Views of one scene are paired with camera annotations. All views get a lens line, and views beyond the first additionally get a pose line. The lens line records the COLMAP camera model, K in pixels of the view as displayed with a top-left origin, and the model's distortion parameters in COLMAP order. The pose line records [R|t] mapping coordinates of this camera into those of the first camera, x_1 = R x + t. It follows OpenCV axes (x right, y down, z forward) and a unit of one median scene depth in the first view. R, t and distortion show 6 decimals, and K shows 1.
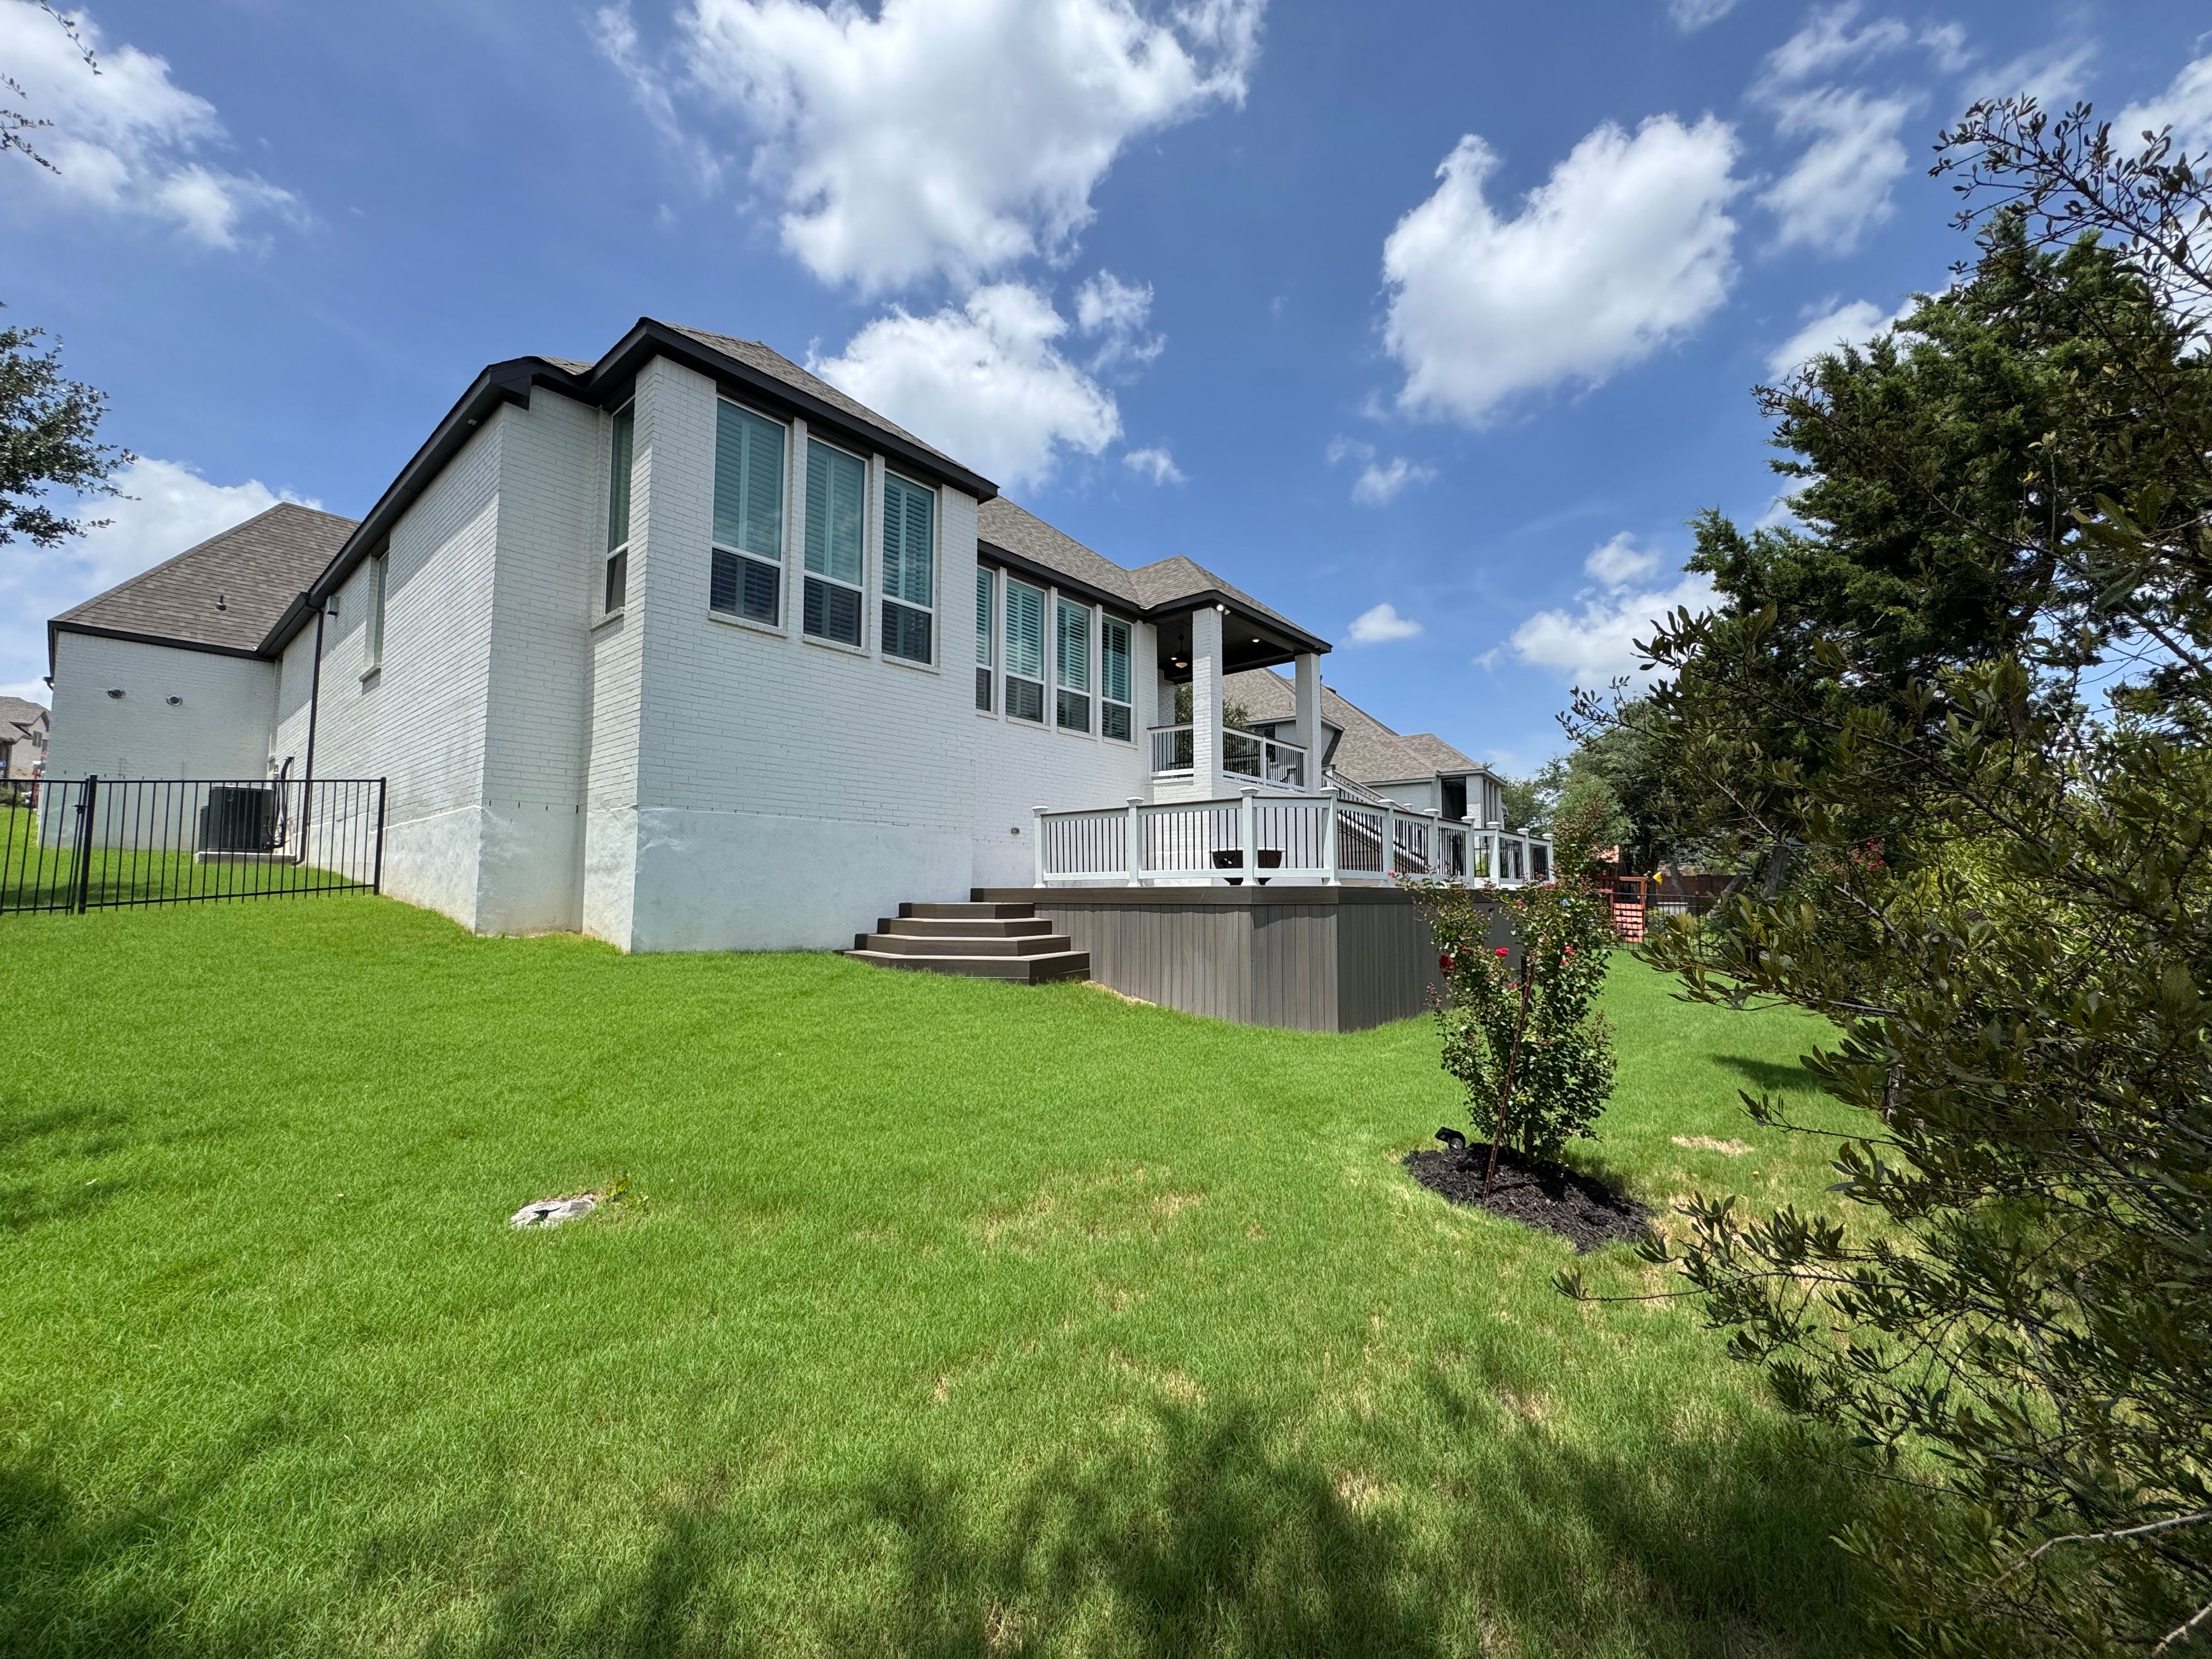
lens RADIAL K [[885.9, 0, 1106.1], [0, 885.9, 828.6], [0, 0, 1]] dist [-0.003519, -0.000311]
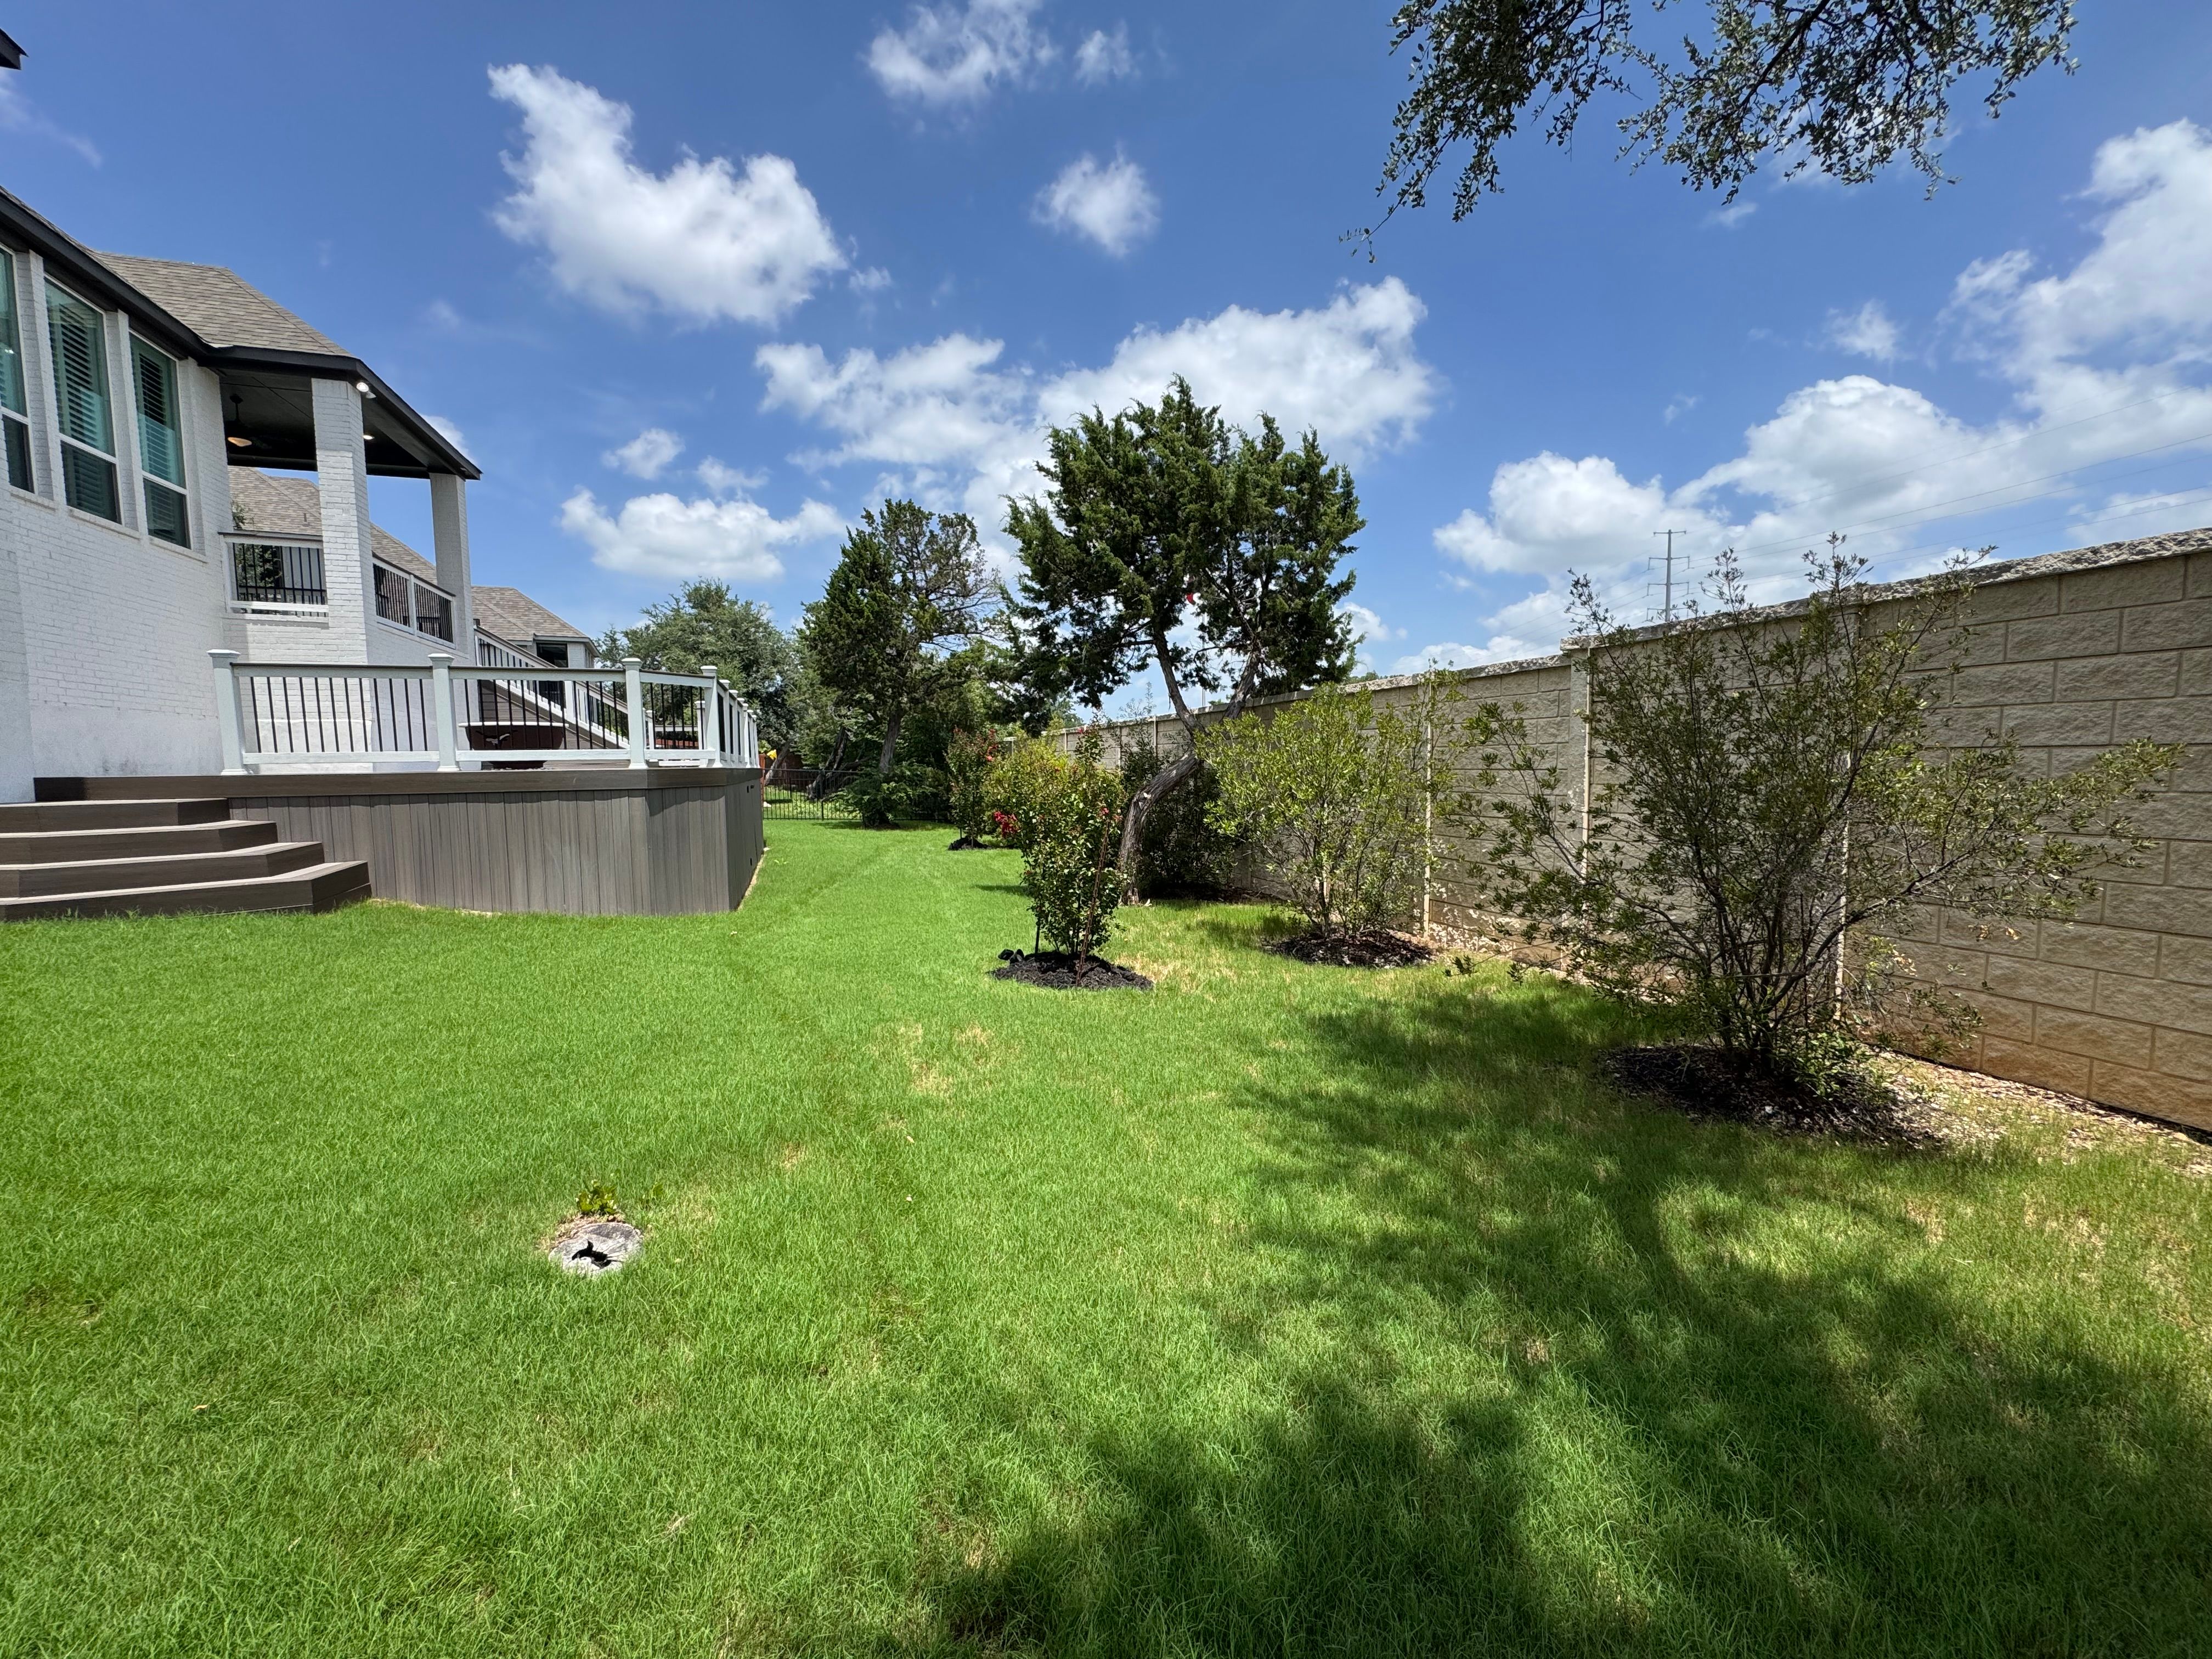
lens RADIAL K [[885.9, 0, 1104.6], [0, 885.9, 836.5], [0, 0, 1]] dist [-0.003519, -0.000311]
pose [[0.508079, -0.077996, 0.857772, -0.318132], [-0.052100, 0.991285, 0.120996, -0.001710], [-0.859733, -0.106166, 0.499588, 0.101529]]
